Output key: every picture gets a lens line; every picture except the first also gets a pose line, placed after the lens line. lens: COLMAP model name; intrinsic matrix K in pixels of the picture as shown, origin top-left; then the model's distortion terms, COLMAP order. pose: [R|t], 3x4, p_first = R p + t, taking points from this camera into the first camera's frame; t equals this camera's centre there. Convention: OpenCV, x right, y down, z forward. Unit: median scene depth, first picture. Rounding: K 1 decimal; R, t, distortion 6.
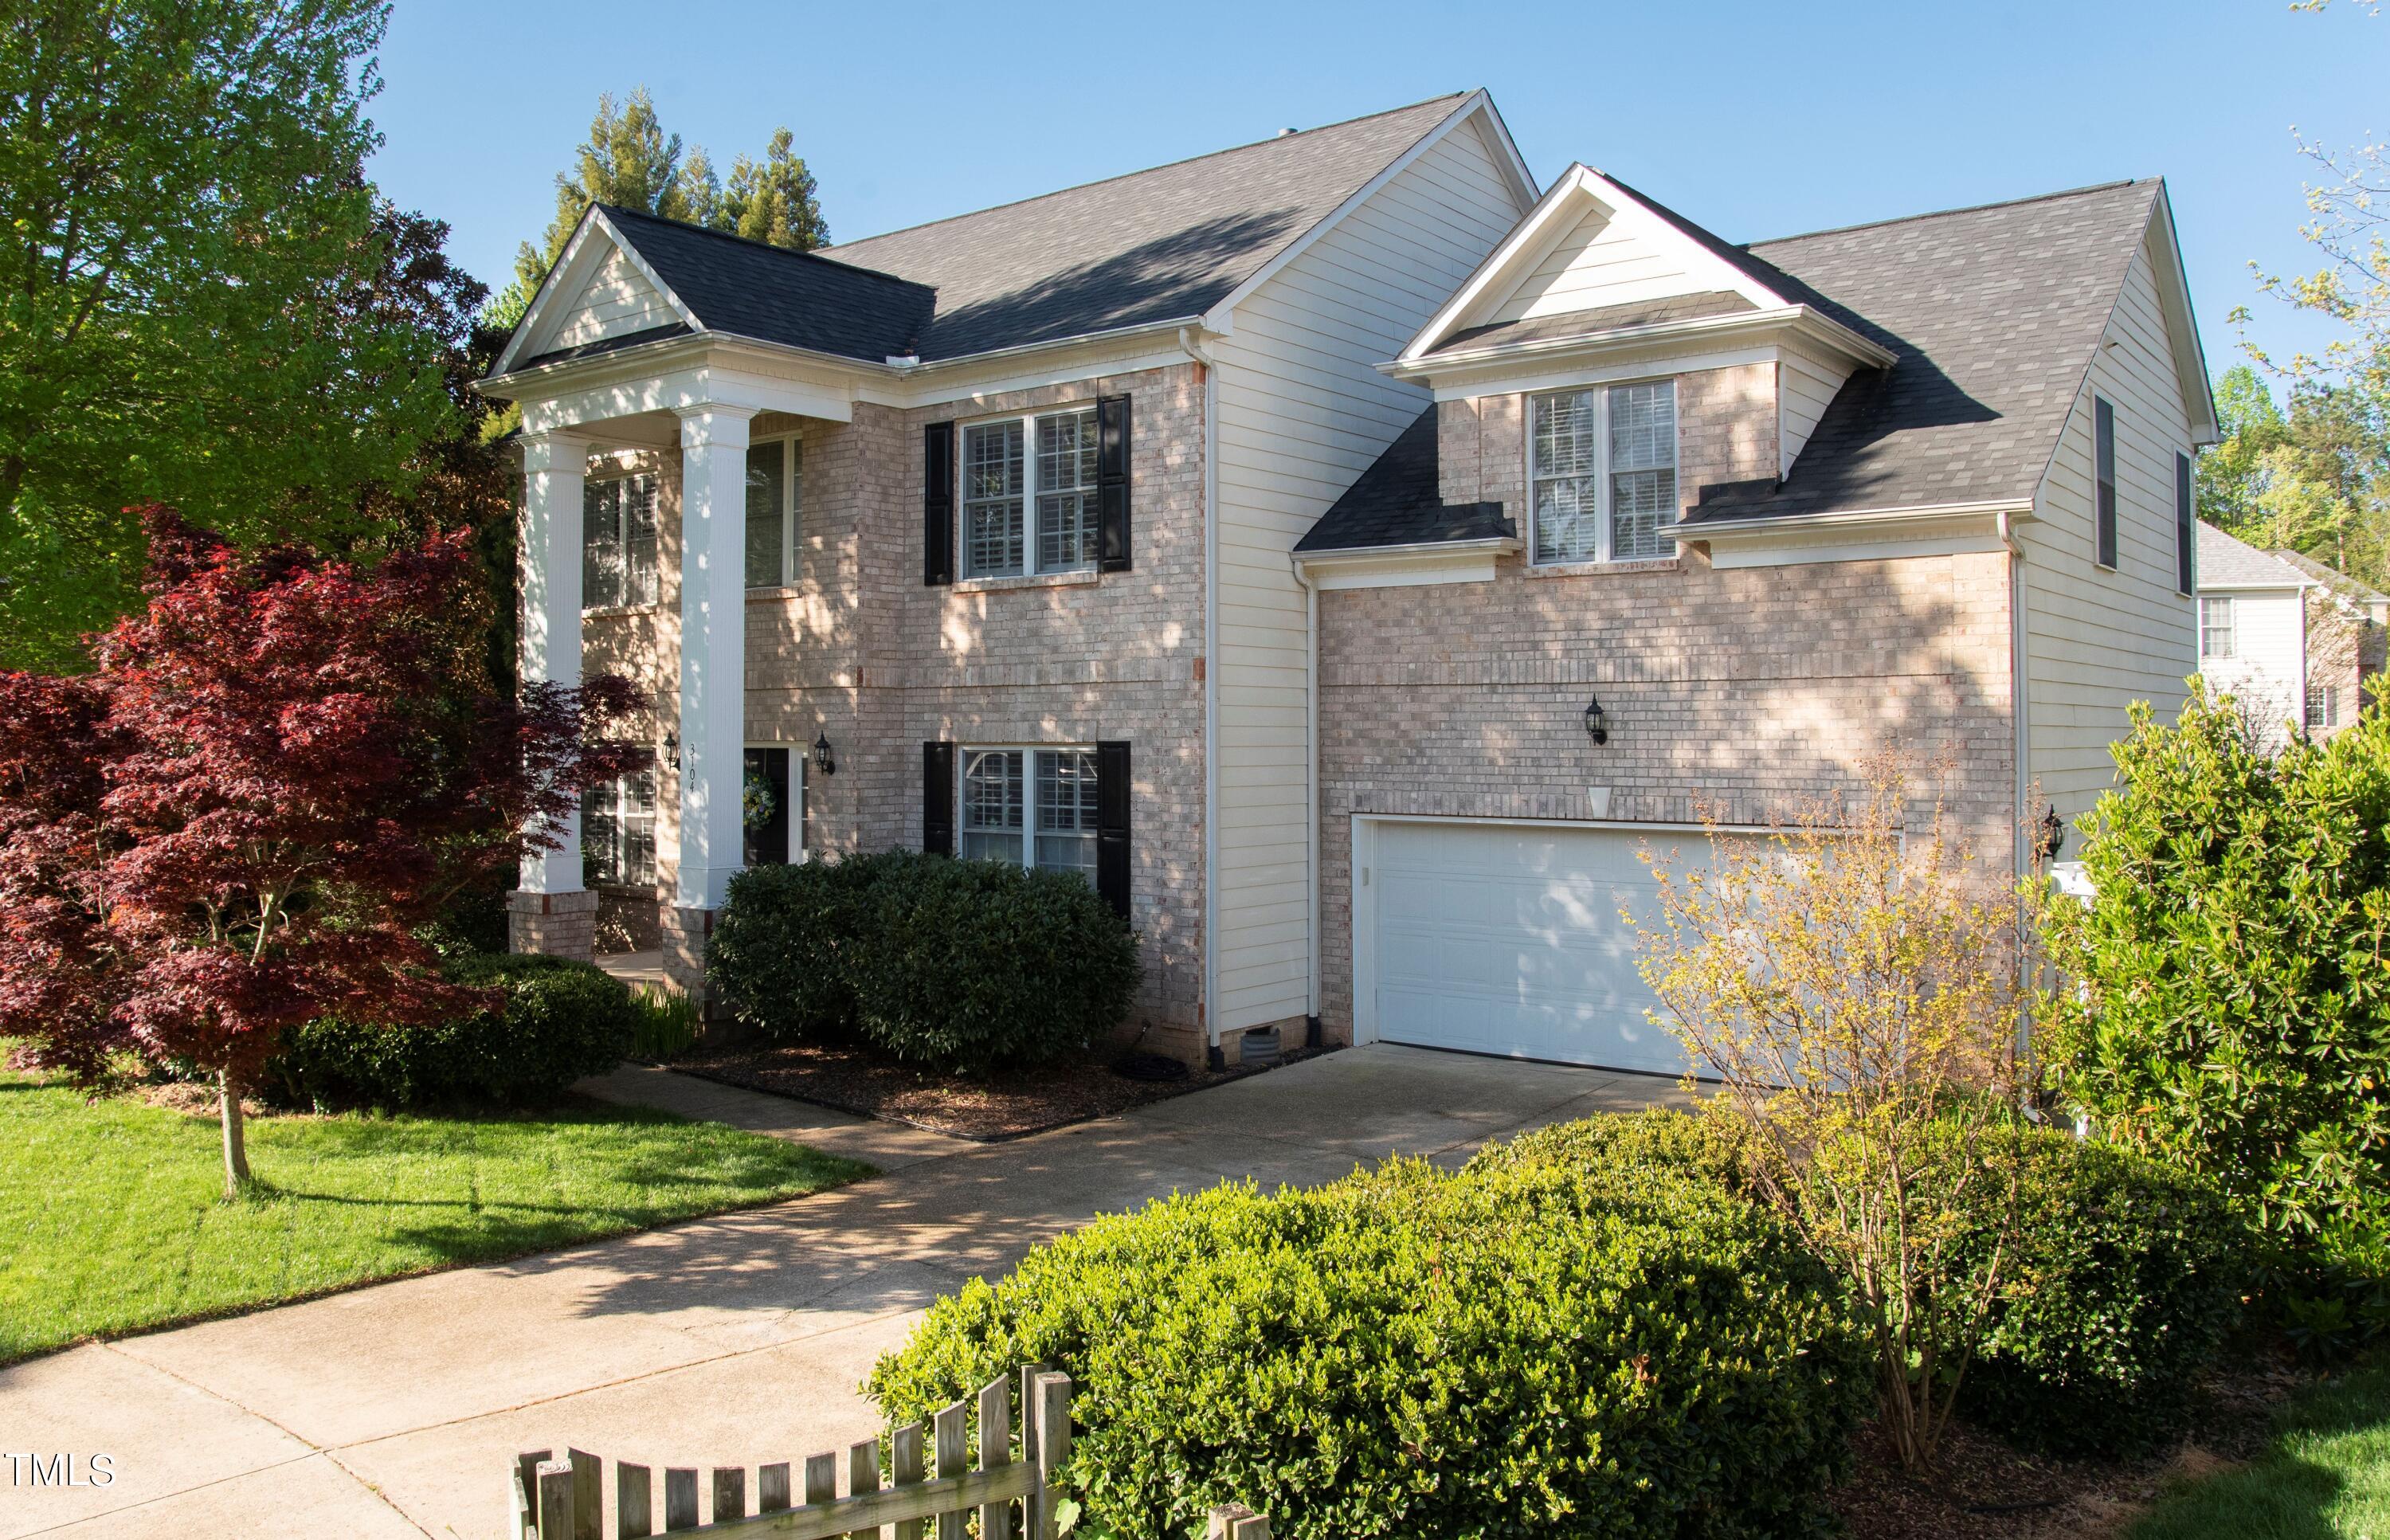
lens RADIAL K [[1816.0, 0, 1195.0], [0, 1816.0, 770.0], [0, 0, 1]] dist [-0.063738, -0.005630]
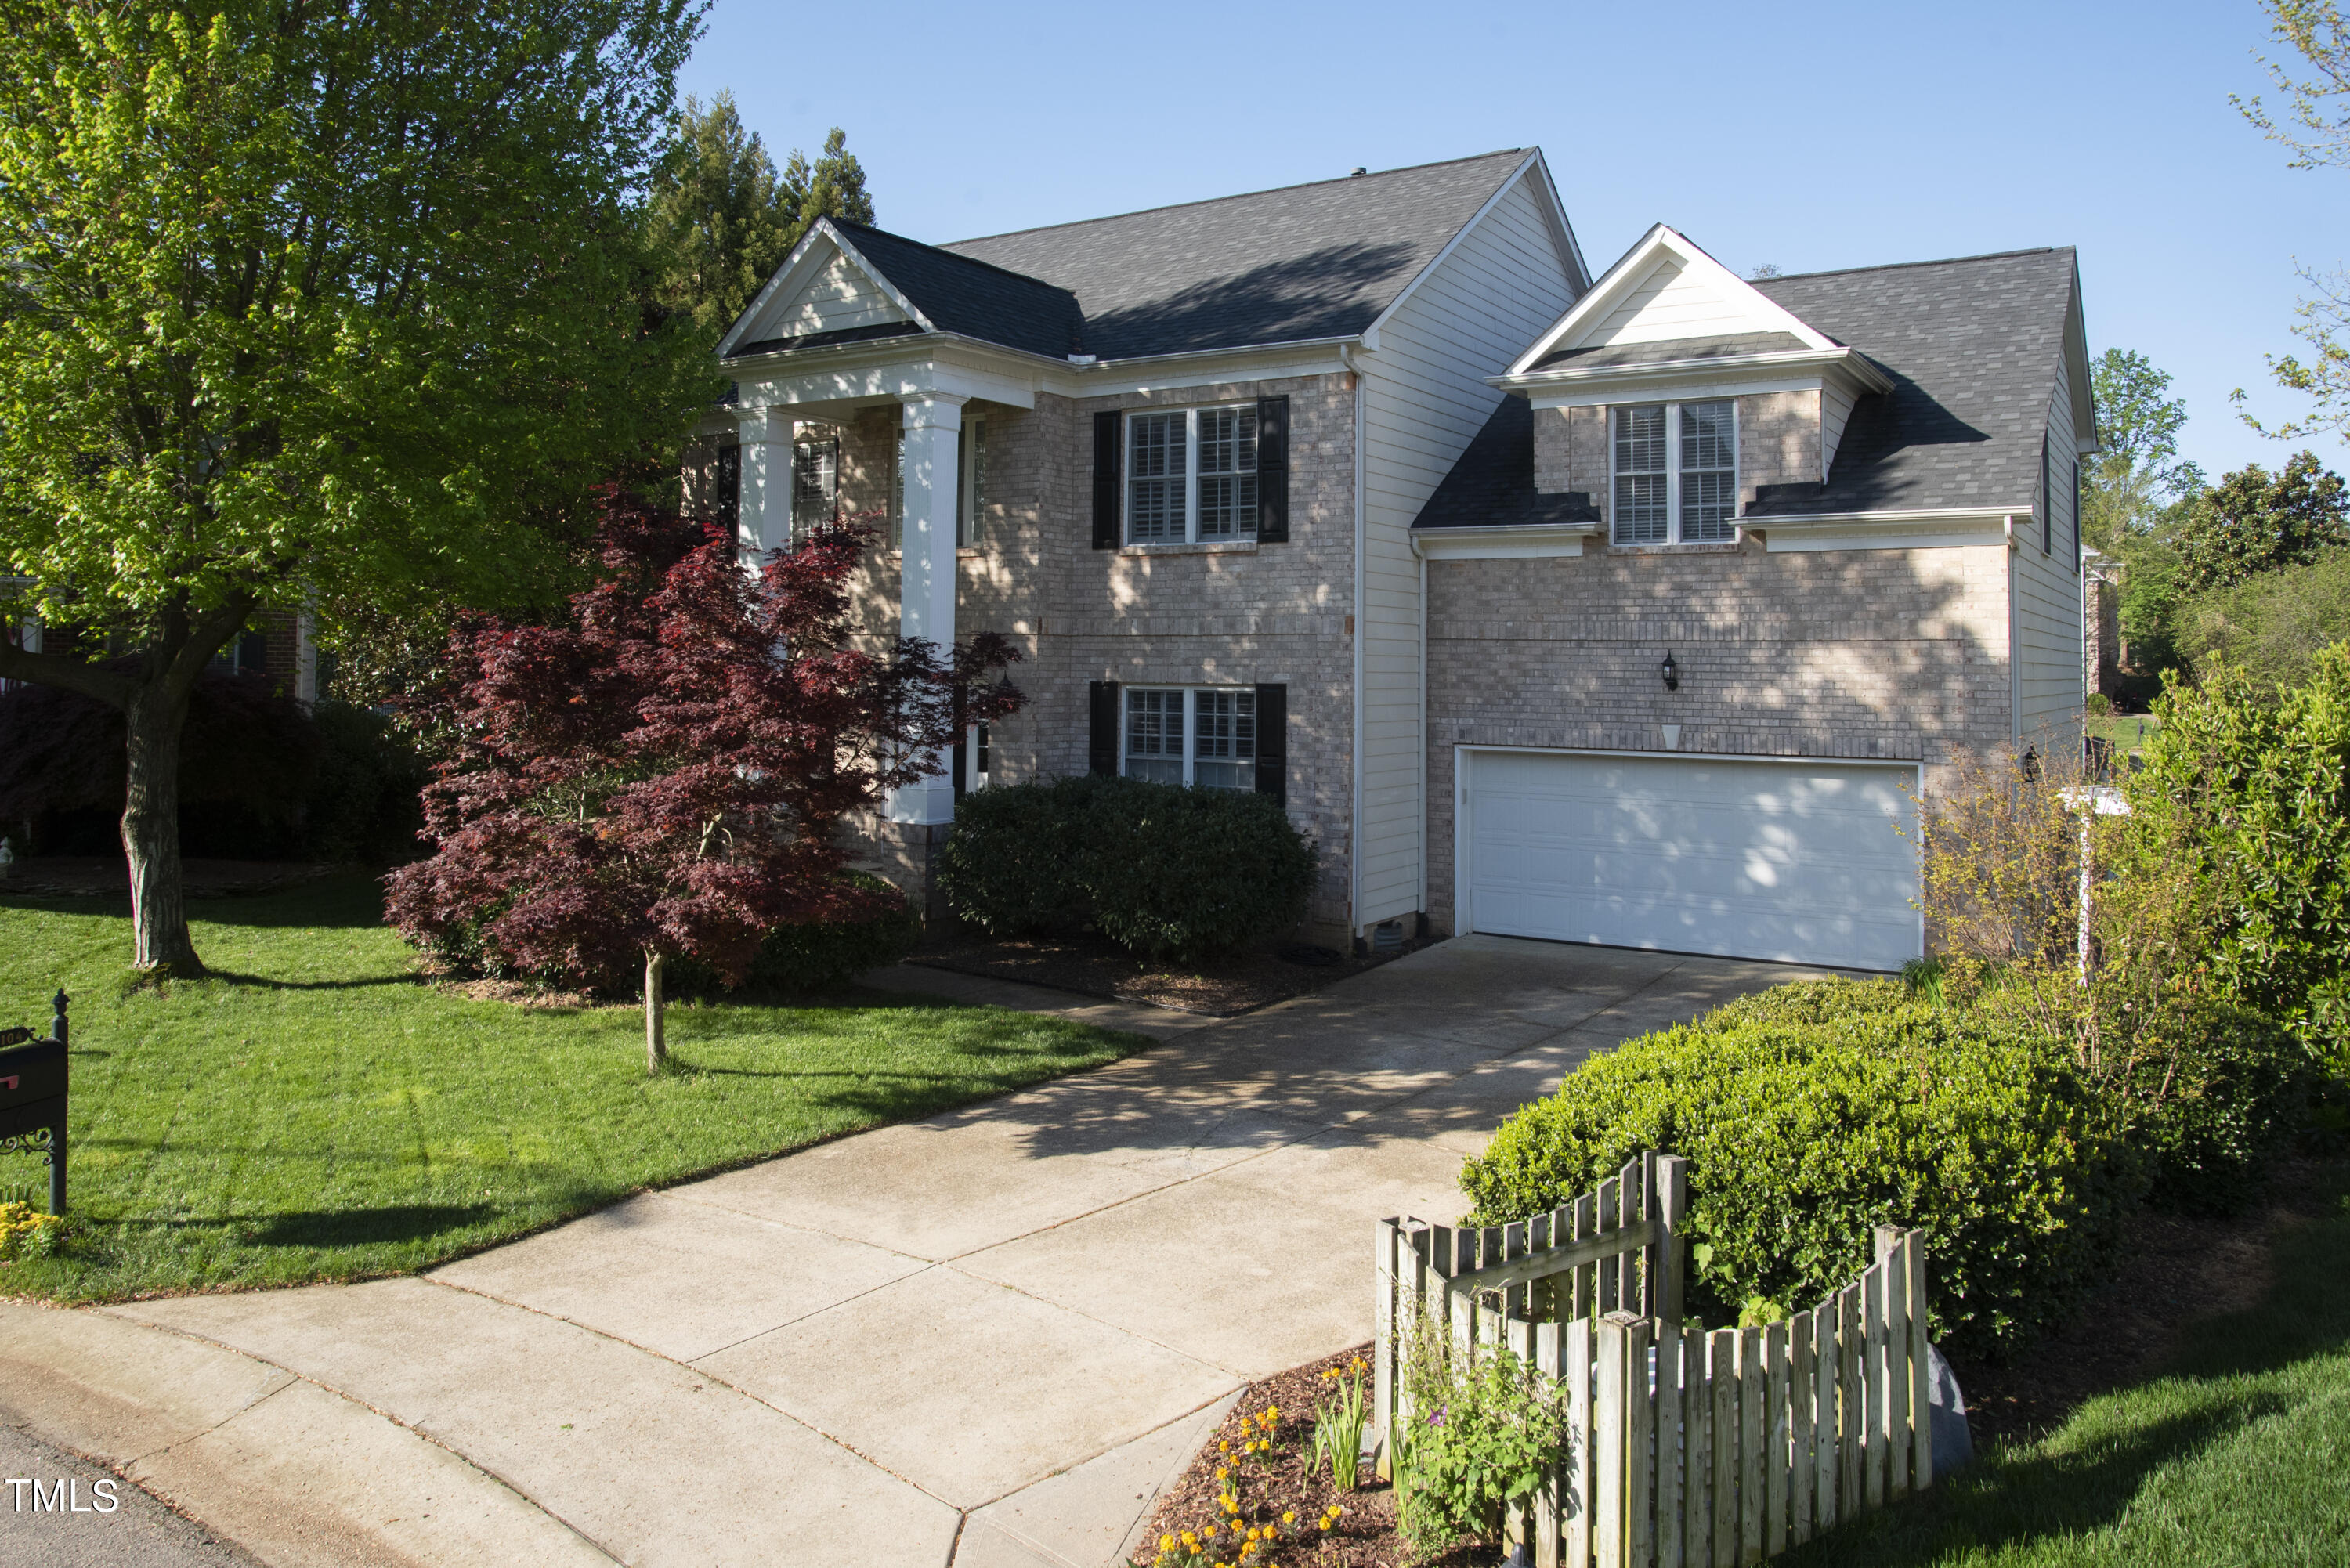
lens RADIAL K [[1669.1, 0, 1176.0], [0, 1669.1, 669.2], [0, 0, 1]] dist [-0.071610, 0.003400]
pose [[0.993730, 0.010512, 0.111310, -0.232702], [-0.009046, 0.999866, -0.013668, -0.009766], [-0.111439, 0.012576, 0.993692, -0.090182]]
